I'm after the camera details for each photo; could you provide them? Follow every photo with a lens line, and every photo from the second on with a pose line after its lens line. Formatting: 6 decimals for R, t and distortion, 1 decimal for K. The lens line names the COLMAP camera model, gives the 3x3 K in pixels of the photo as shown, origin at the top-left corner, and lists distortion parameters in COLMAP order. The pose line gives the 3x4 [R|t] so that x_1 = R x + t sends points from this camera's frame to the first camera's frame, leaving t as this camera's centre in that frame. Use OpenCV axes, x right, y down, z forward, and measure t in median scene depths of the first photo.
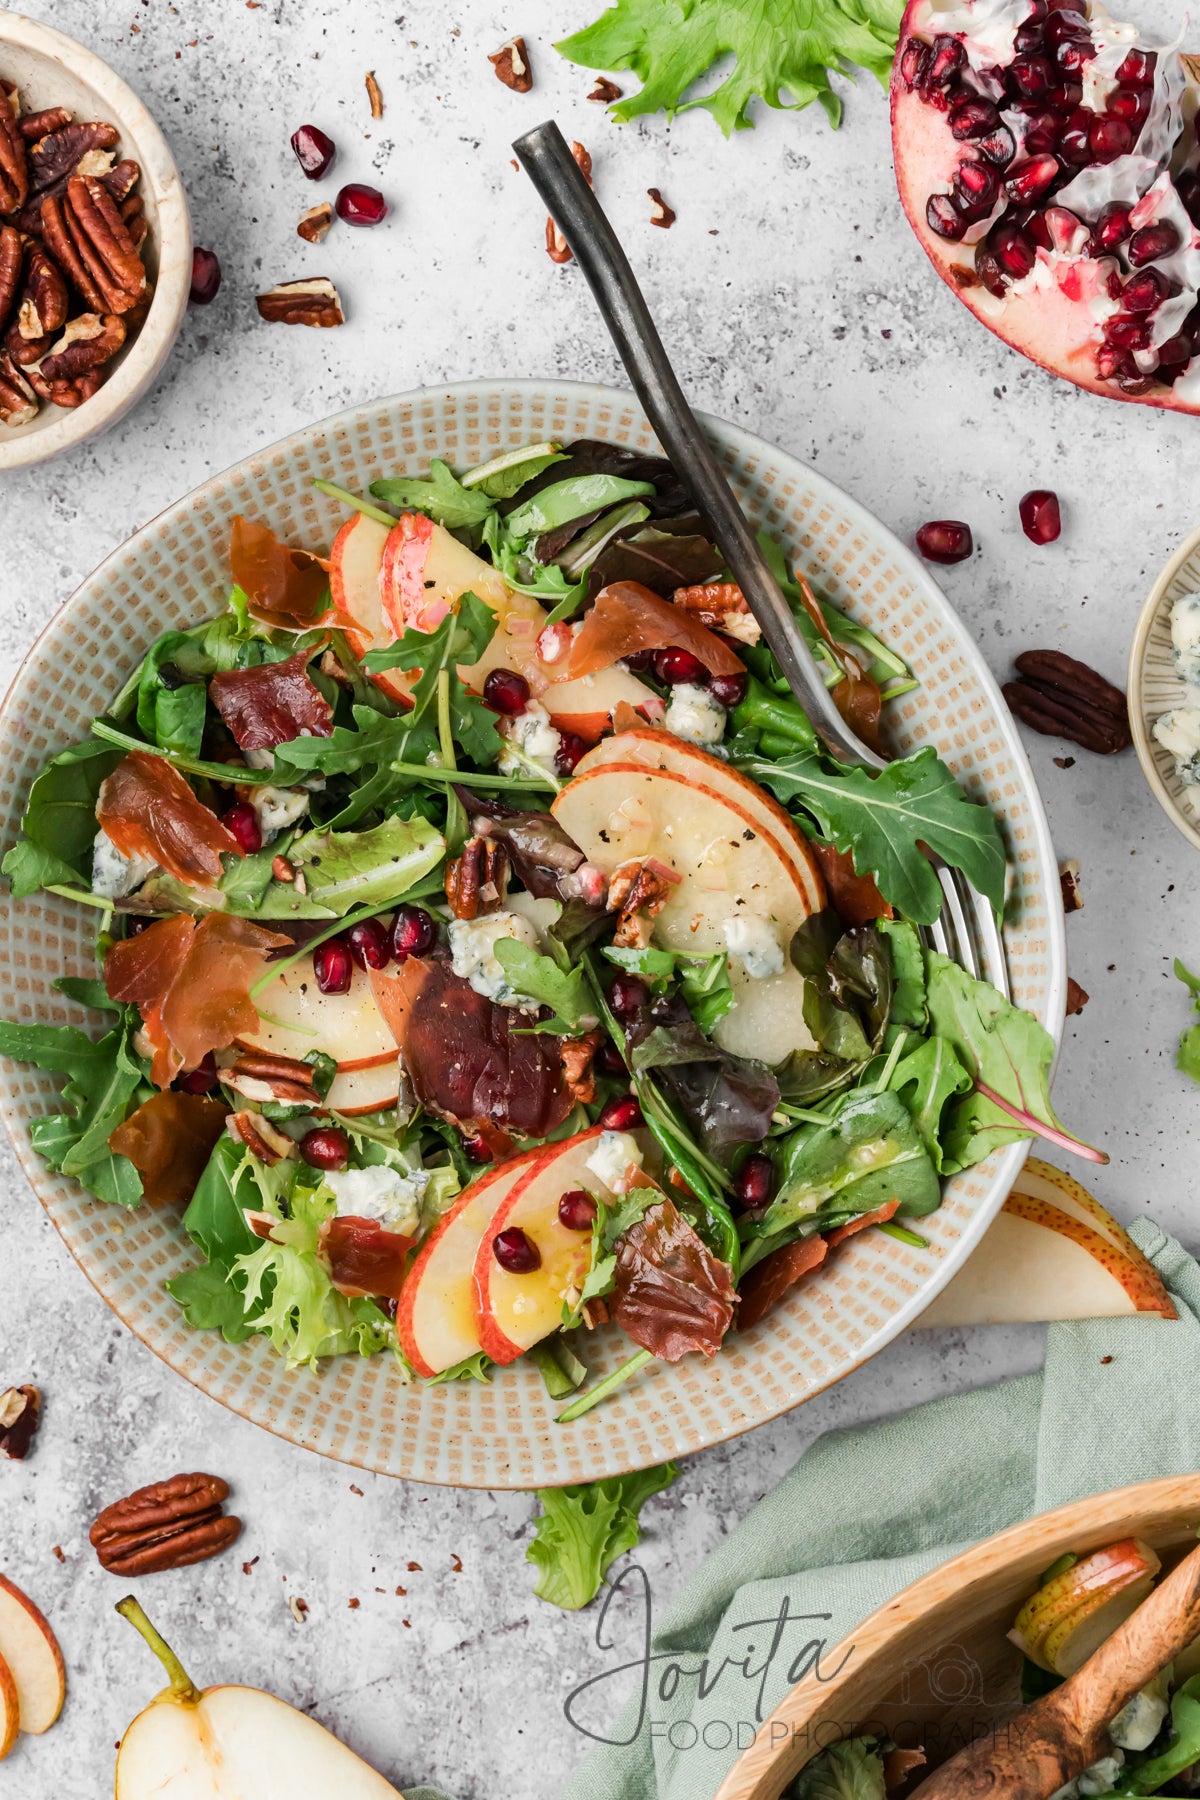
lens RADIAL K [[7241.1, 0, 600.0], [0, 7241.1, 900.0], [0, 0, 1]] dist [0.027404, -0.558466]
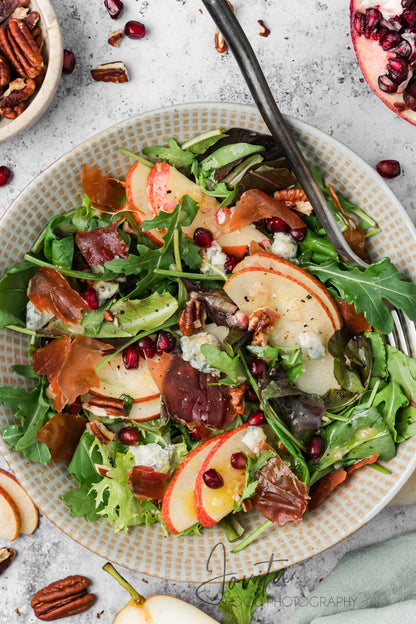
lens RADIAL K [[2516.2, 0, 208.0], [0, 2516.2, 312.0], [0, 0, 1]] dist [0.163959, 1.749700]
pose [[0.999760, -0.021909, 0.000879, -0.012569], [0.021909, 0.999760, 0.000569, -0.005341], [-0.000891, -0.000550, 0.999999, 0.193876]]
